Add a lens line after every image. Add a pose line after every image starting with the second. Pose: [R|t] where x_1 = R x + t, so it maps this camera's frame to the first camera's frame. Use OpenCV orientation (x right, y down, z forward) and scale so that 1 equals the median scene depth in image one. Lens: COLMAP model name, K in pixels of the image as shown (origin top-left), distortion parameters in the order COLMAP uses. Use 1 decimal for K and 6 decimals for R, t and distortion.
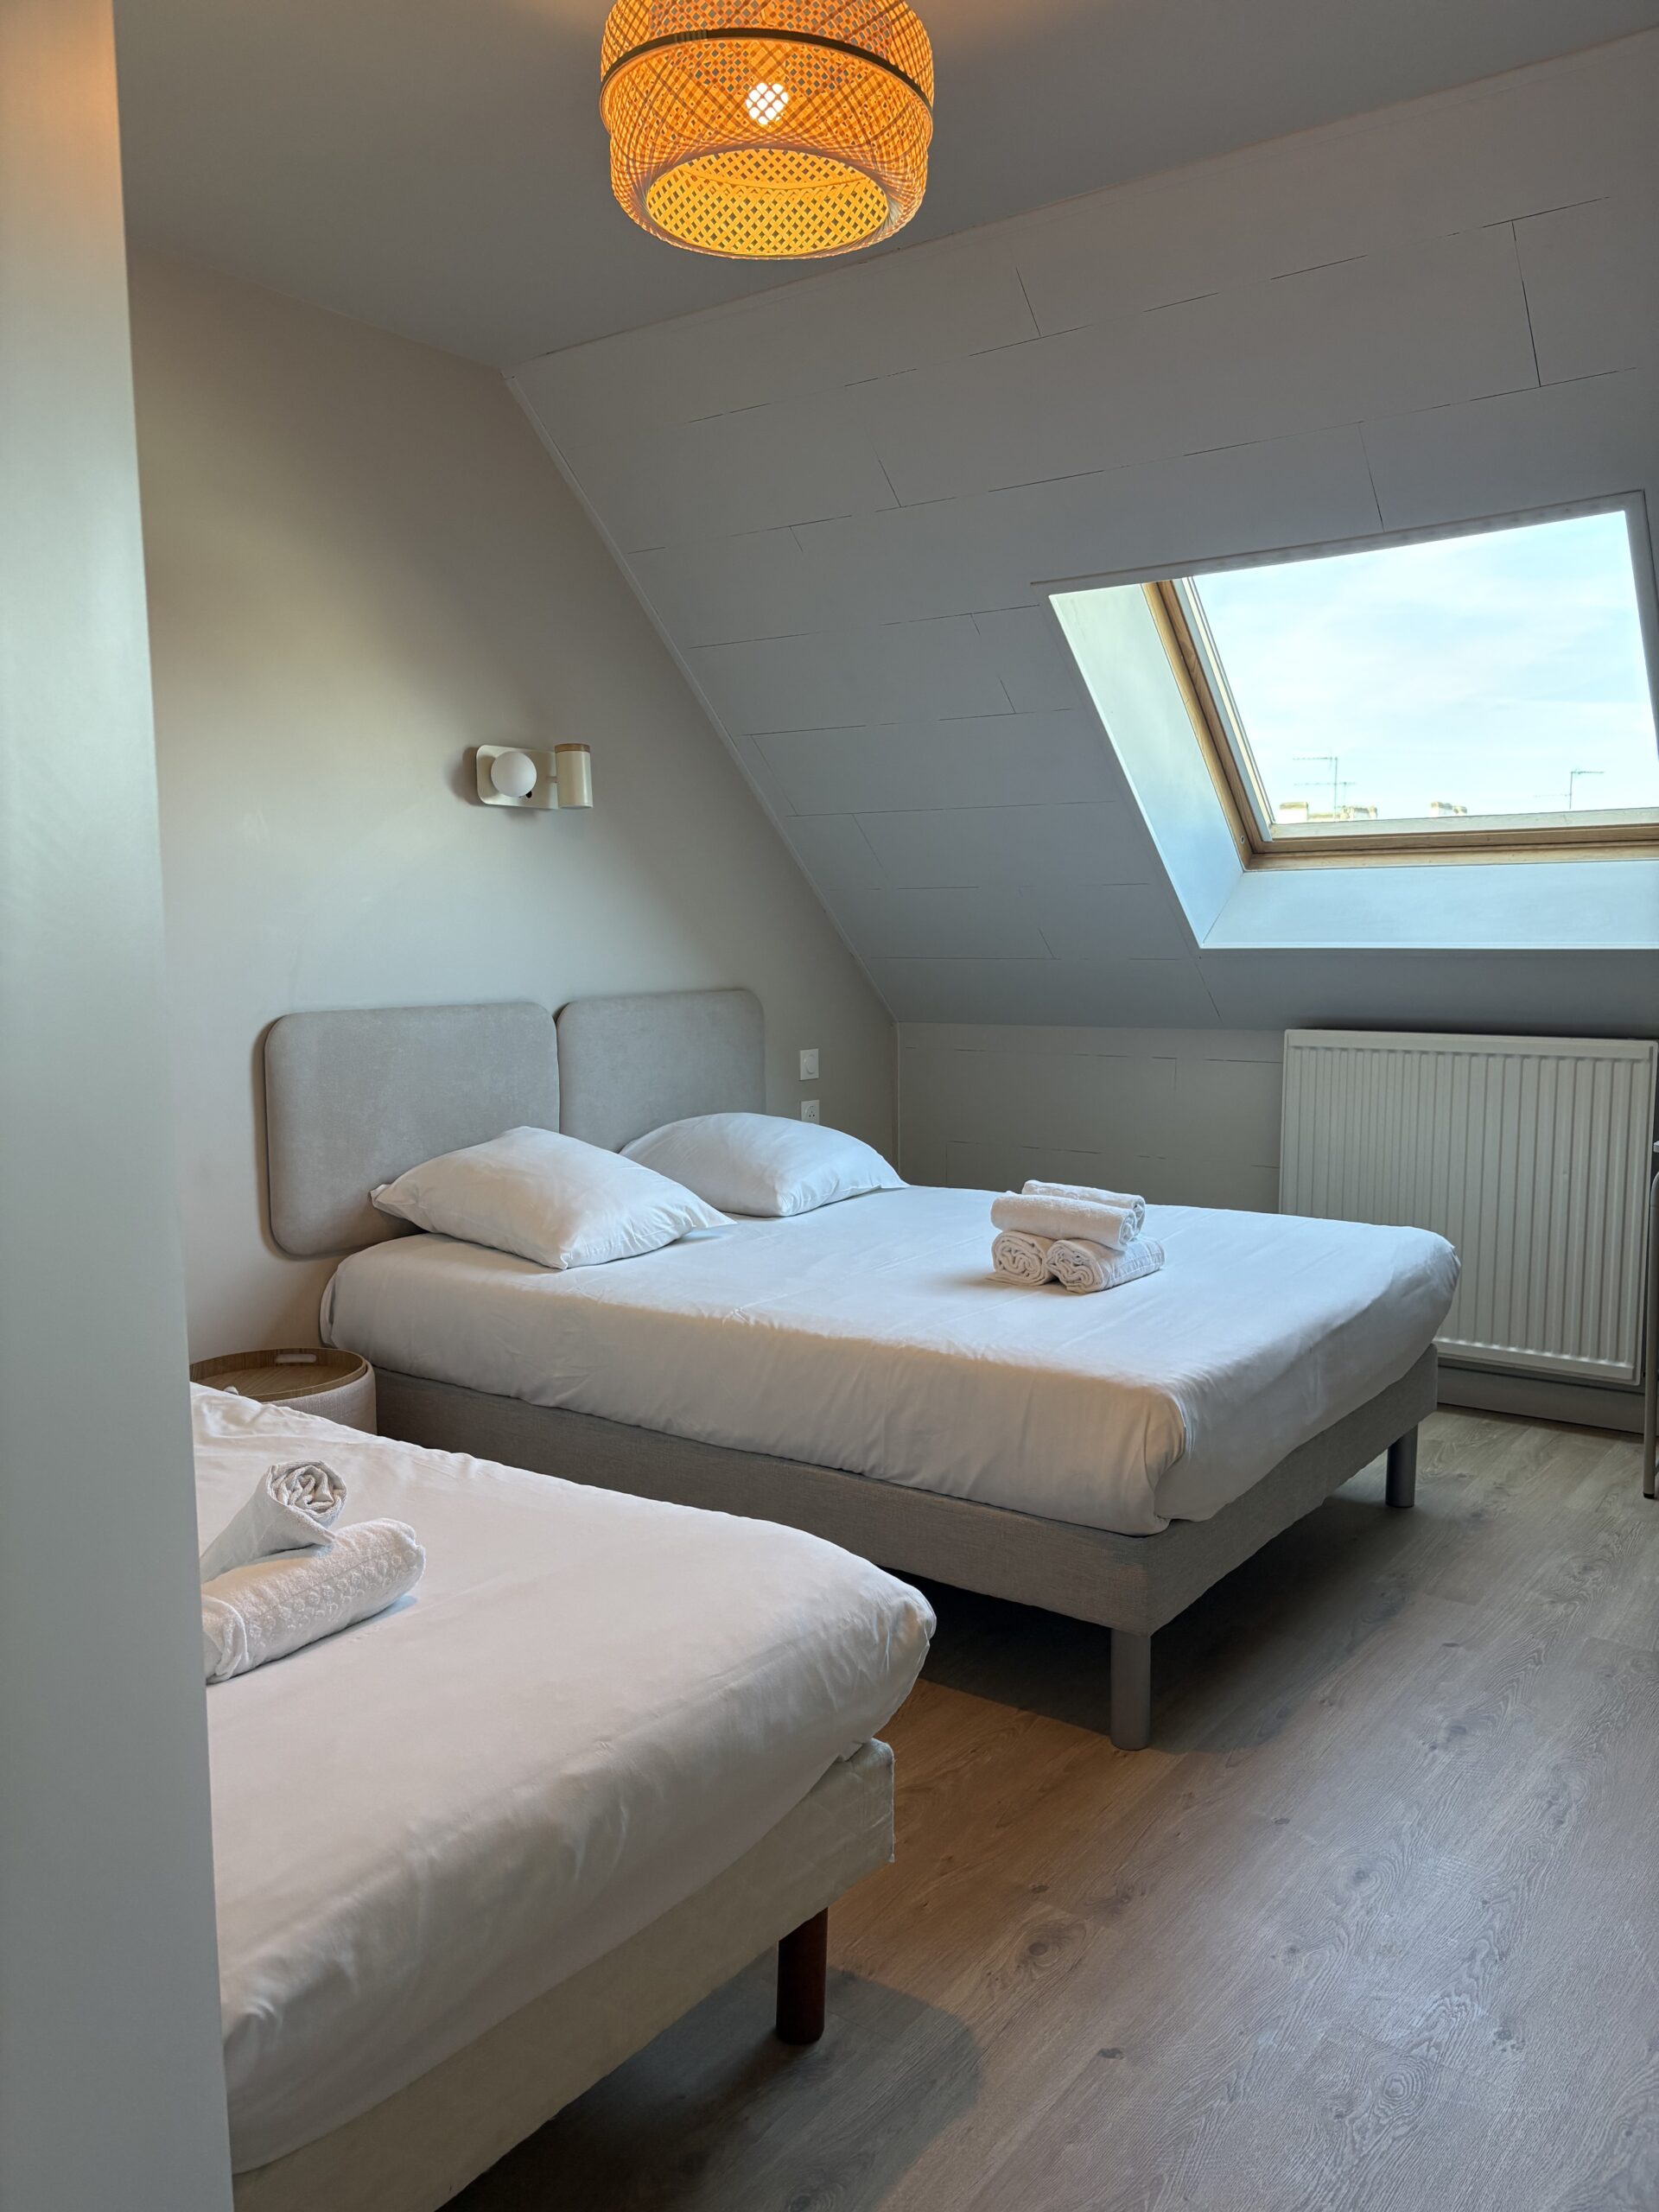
lens RADIAL K [[1674.7, 0, 824.4], [0, 1674.7, 1112.9], [0, 0, 1]] dist [0.040298, -0.035823]
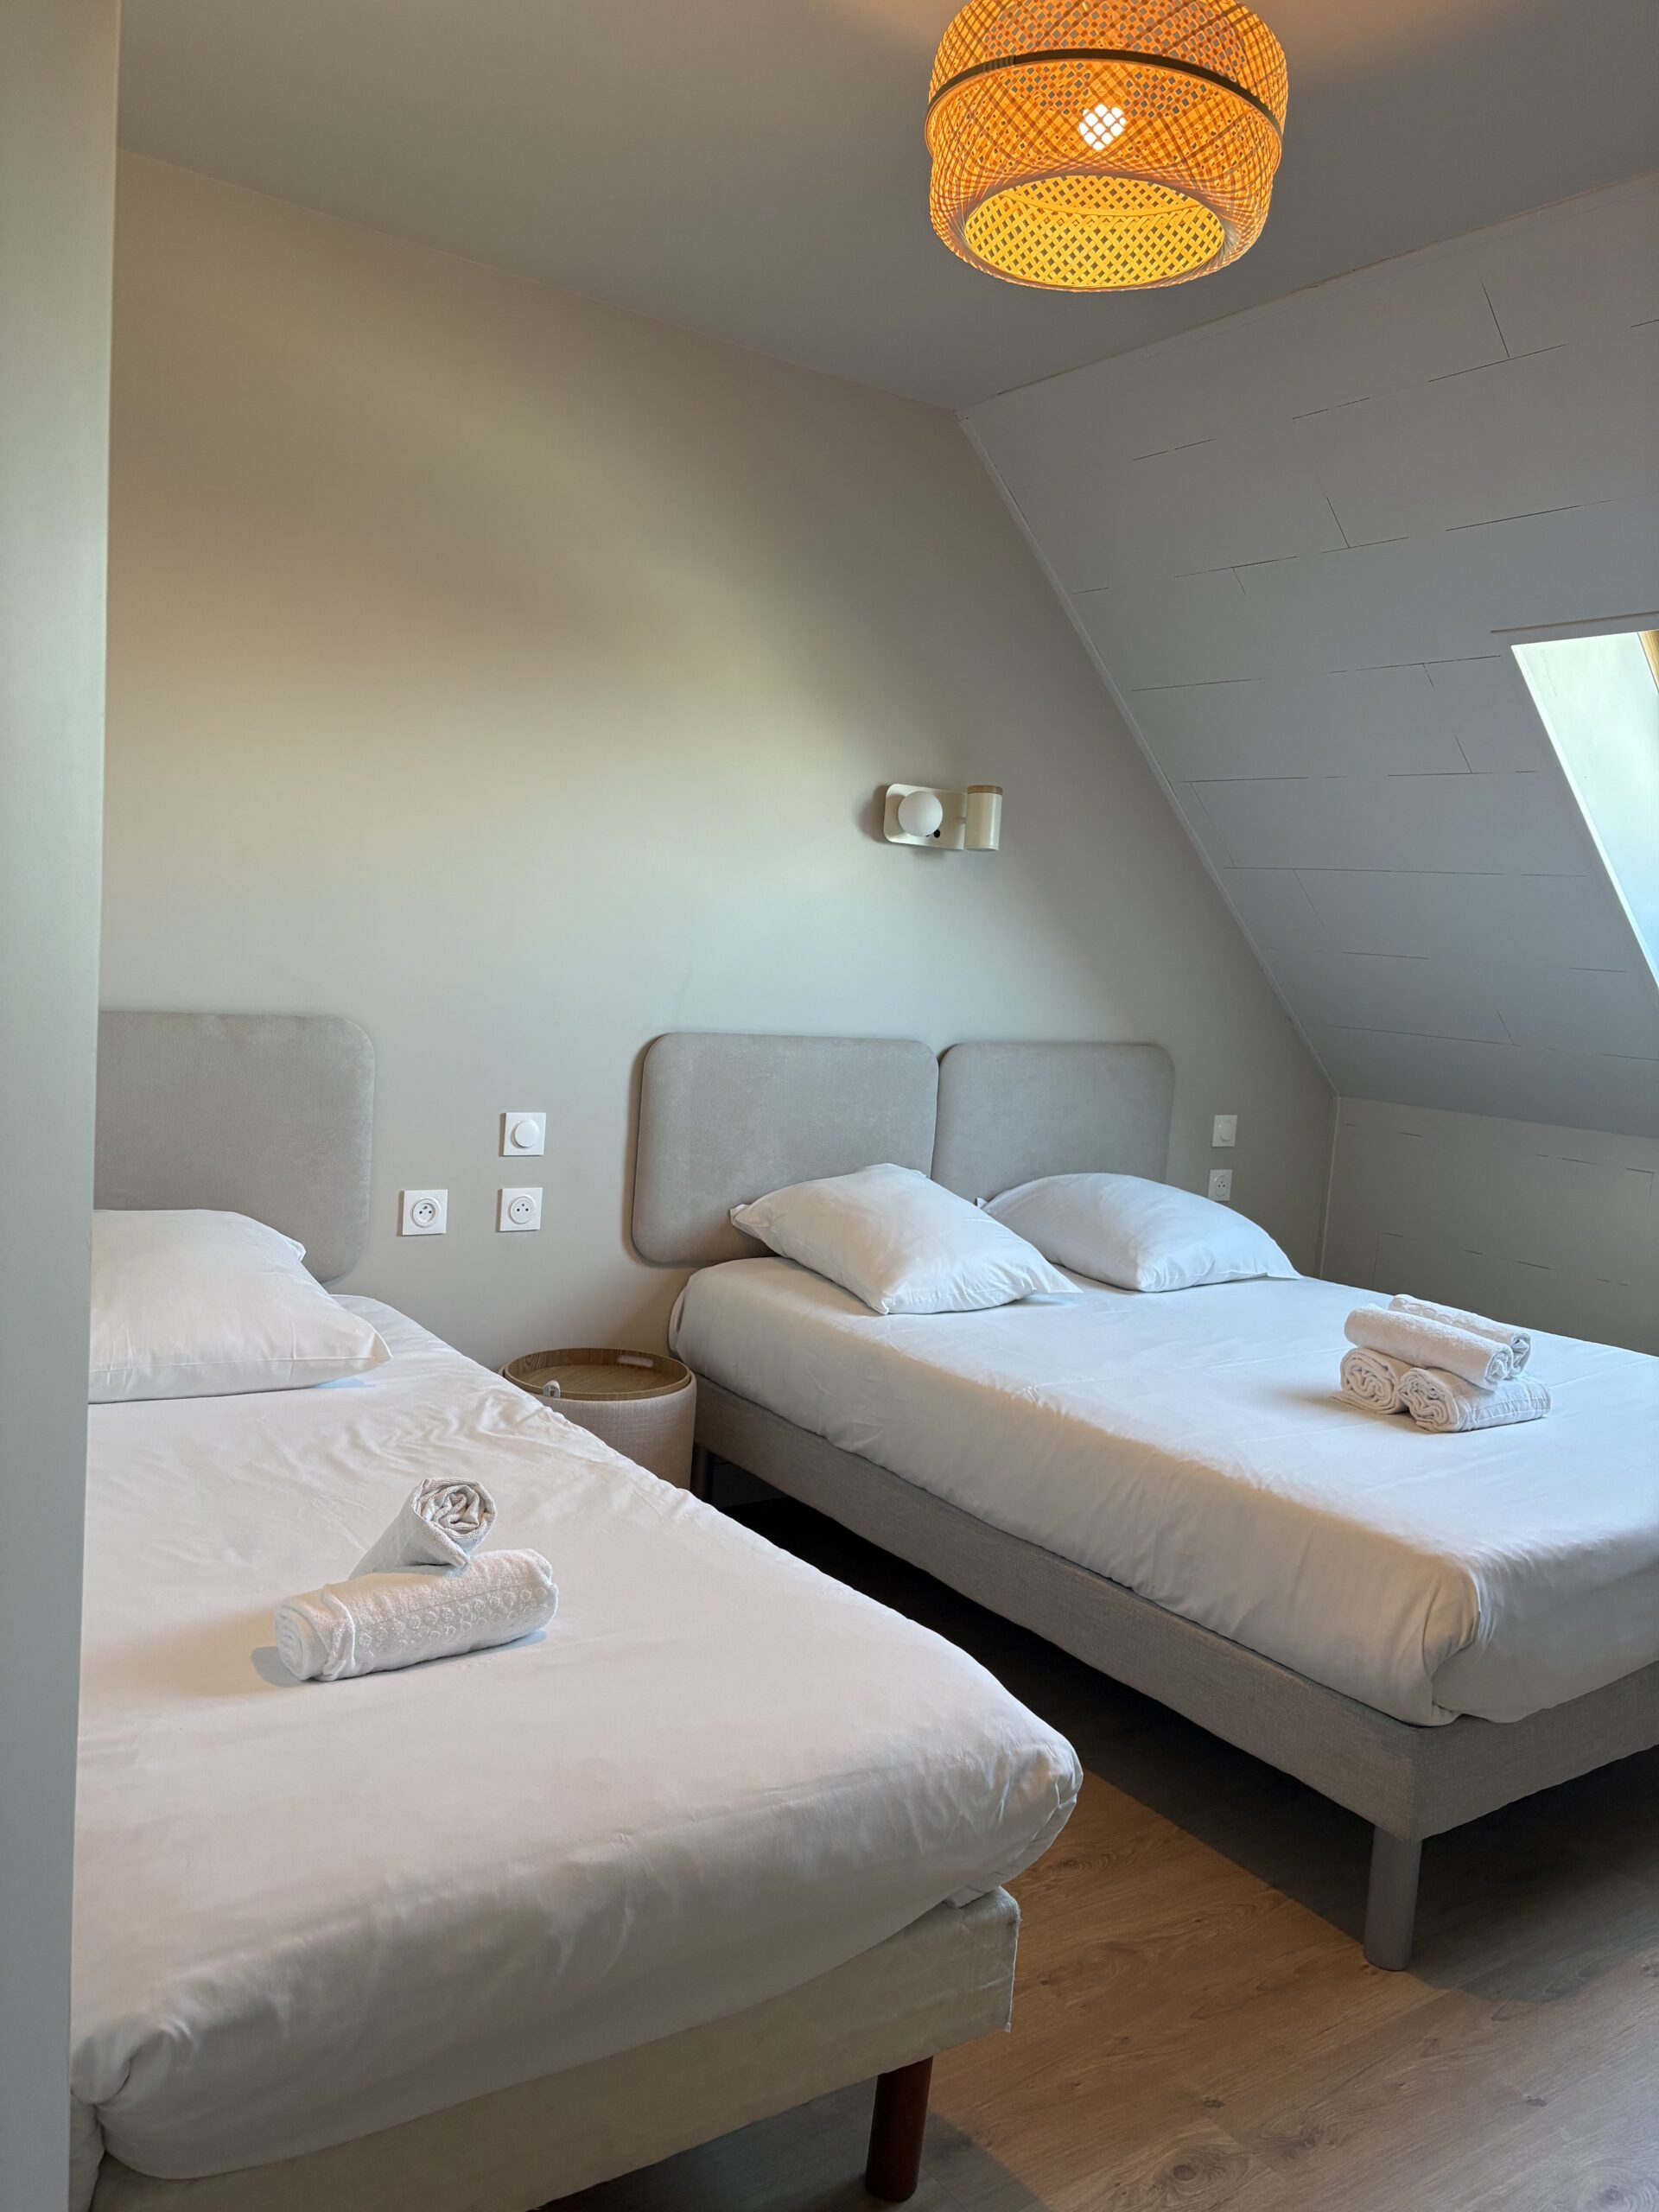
lens RADIAL K [[1674.7, 0, 825.2], [0, 1674.7, 1102.4], [0, 0, 1]] dist [0.040298, -0.035823]
pose [[0.943847, 0.107438, -0.312426, 0.138459], [-0.114701, 0.993388, -0.004907, -0.028985], [0.309833, 0.040467, 0.949930, 0.064988]]
